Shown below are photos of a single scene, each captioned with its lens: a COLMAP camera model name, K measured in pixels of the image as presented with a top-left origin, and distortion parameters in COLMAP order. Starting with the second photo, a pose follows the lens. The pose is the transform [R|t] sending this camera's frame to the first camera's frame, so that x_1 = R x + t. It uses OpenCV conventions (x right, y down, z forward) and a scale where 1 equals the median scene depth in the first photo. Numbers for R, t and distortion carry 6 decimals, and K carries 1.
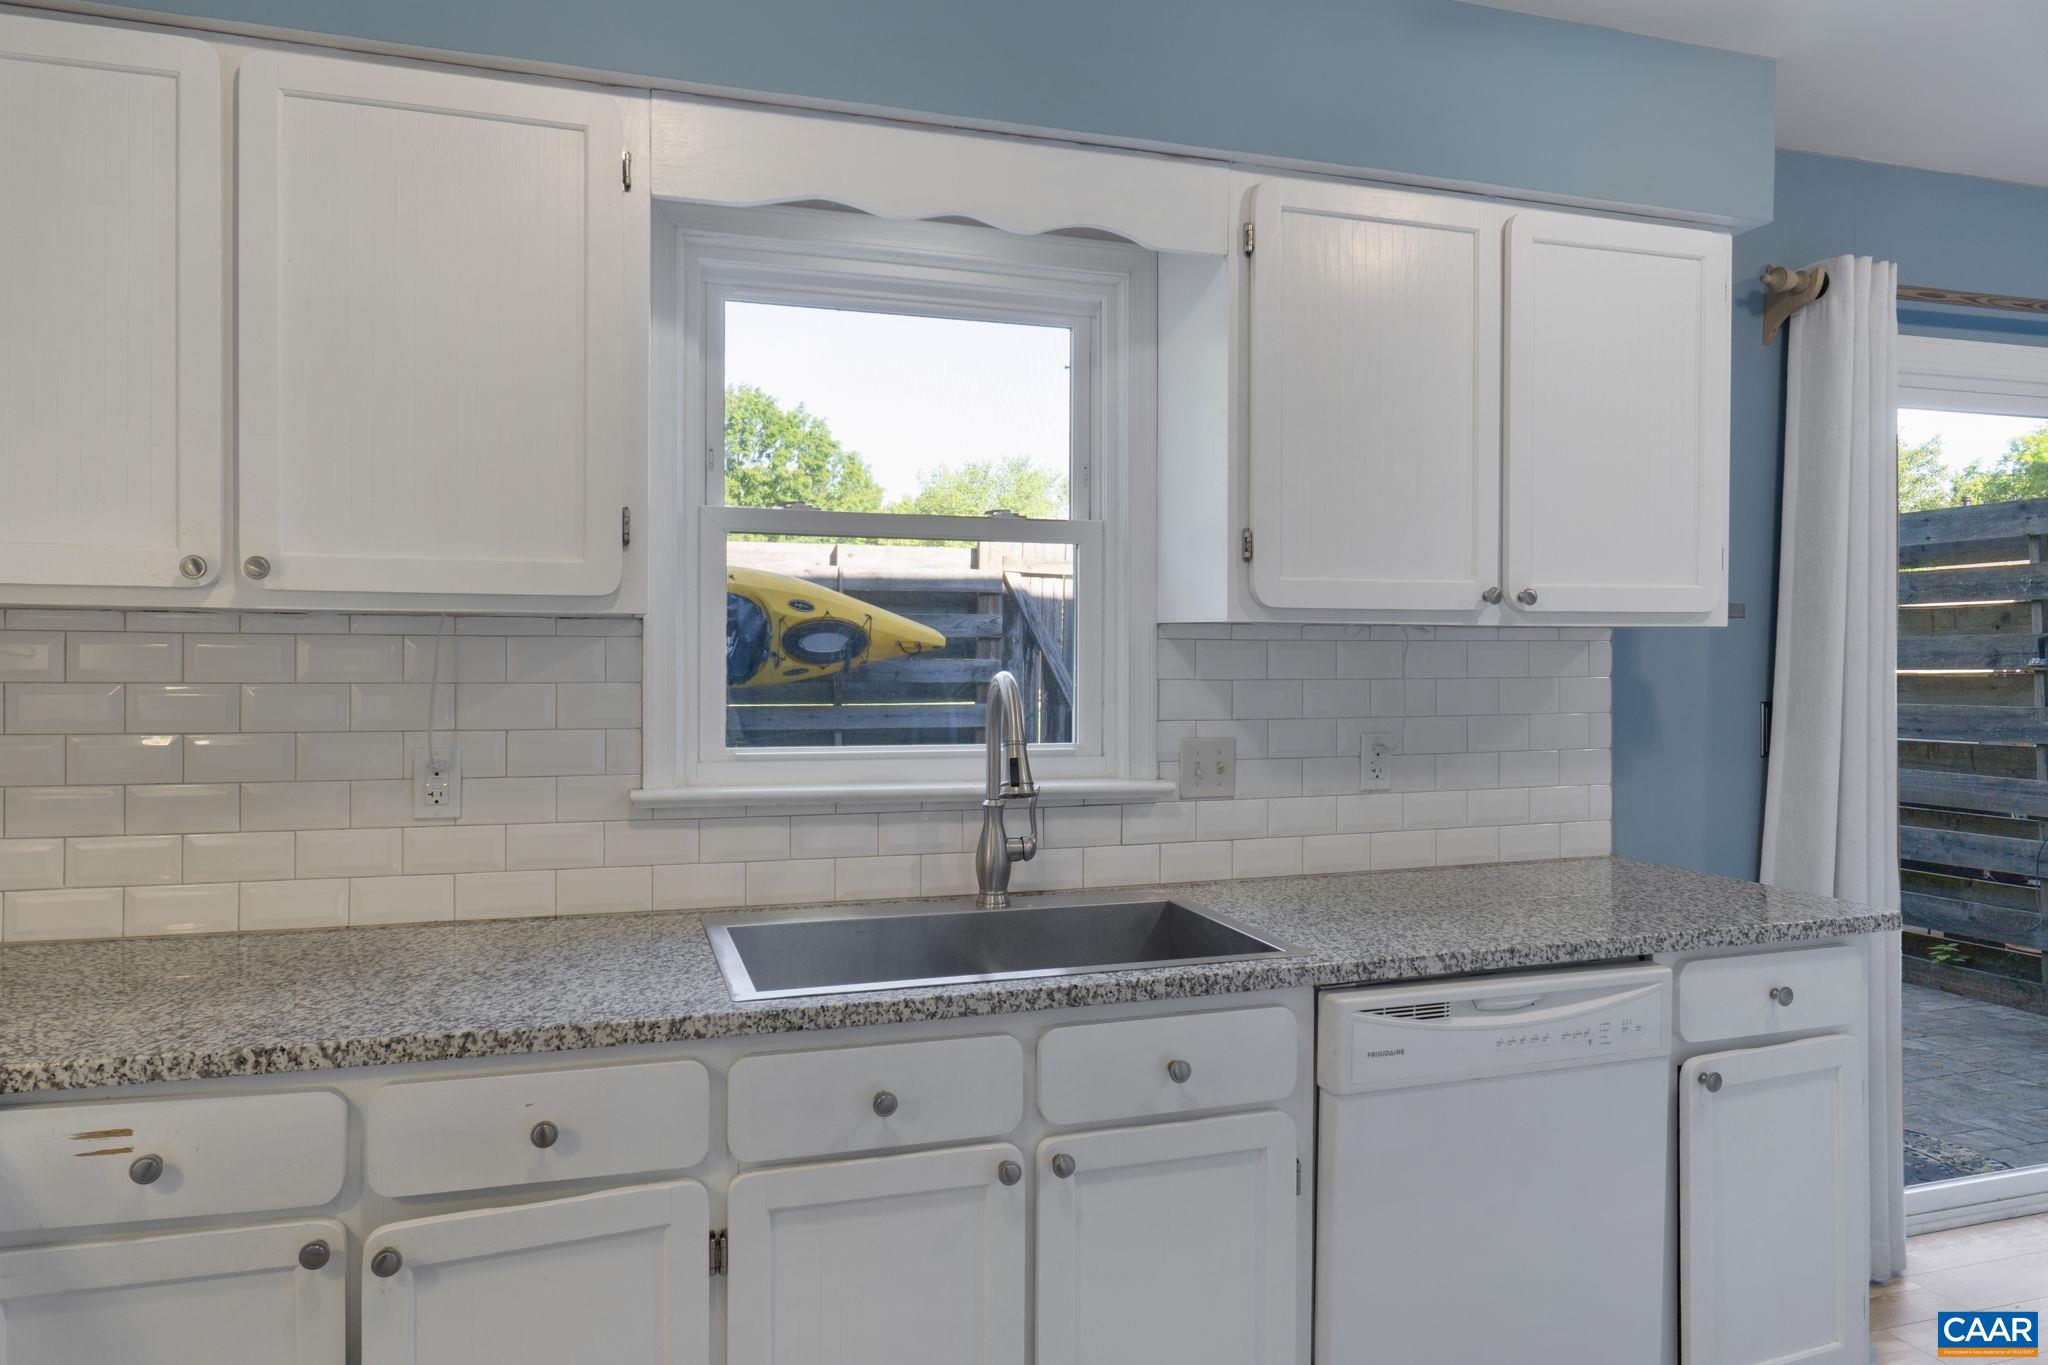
lens RADIAL K [[1317.8, 0, 1027.8], [0, 1317.8, 652.7], [0, 0, 1]] dist [-0.009161, -0.003517]
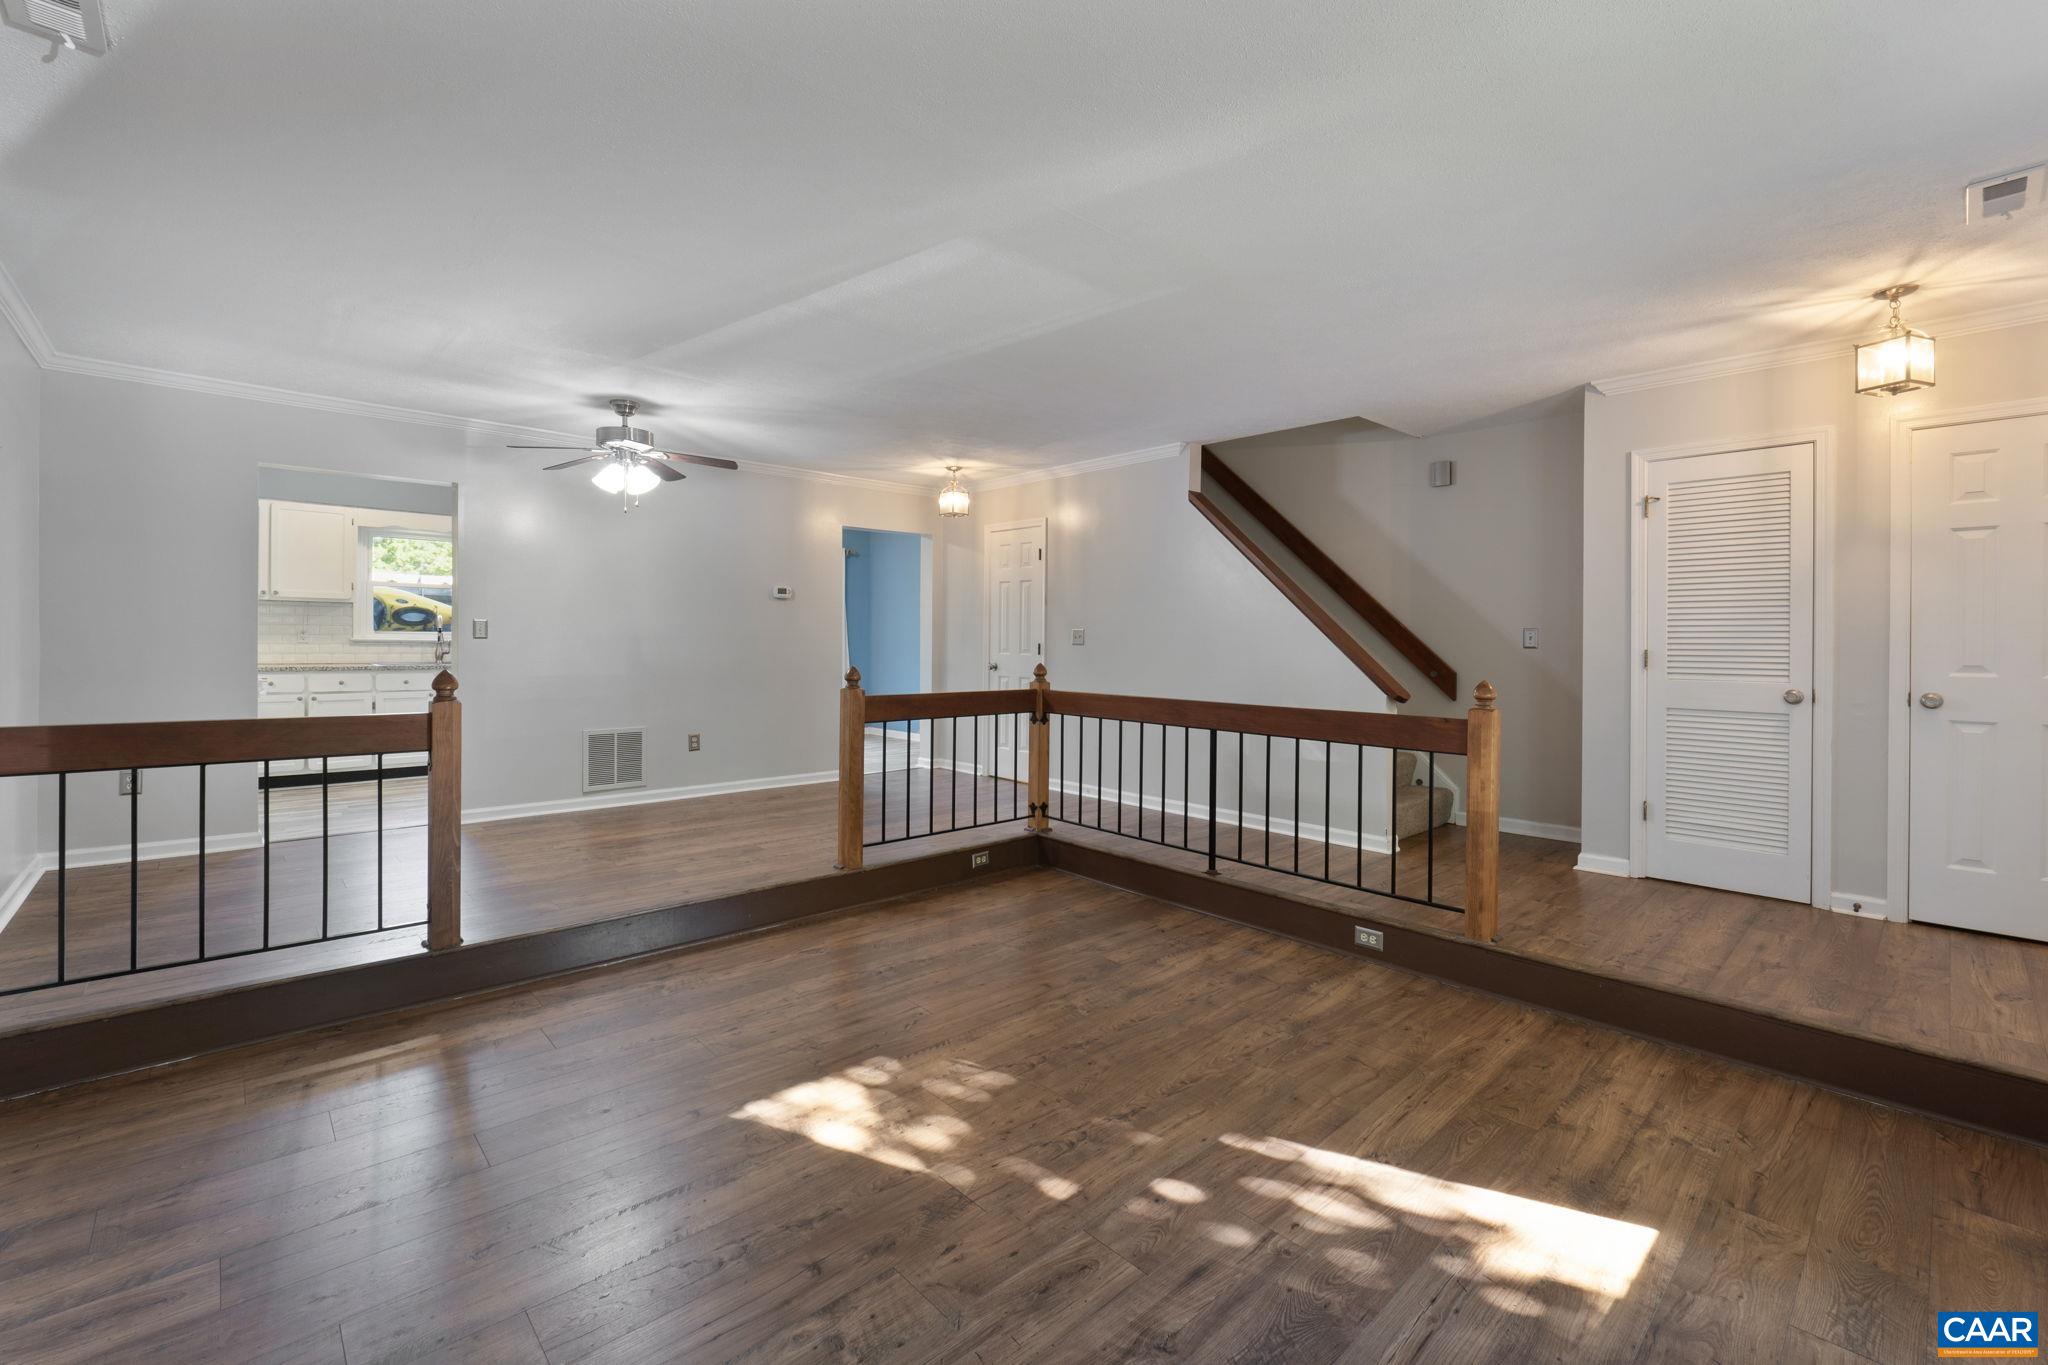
lens RADIAL K [[867.3, 0, 1014.2], [0, 867.3, 644.4], [0, 0, 1]] dist [-0.009721, -0.000236]
pose [[0.907426, 0.000518, 0.420212, 0.581013], [-0.003169, 0.999979, 0.005610, 0.098224], [-0.420200, -0.006423, 0.907409, -2.891943]]
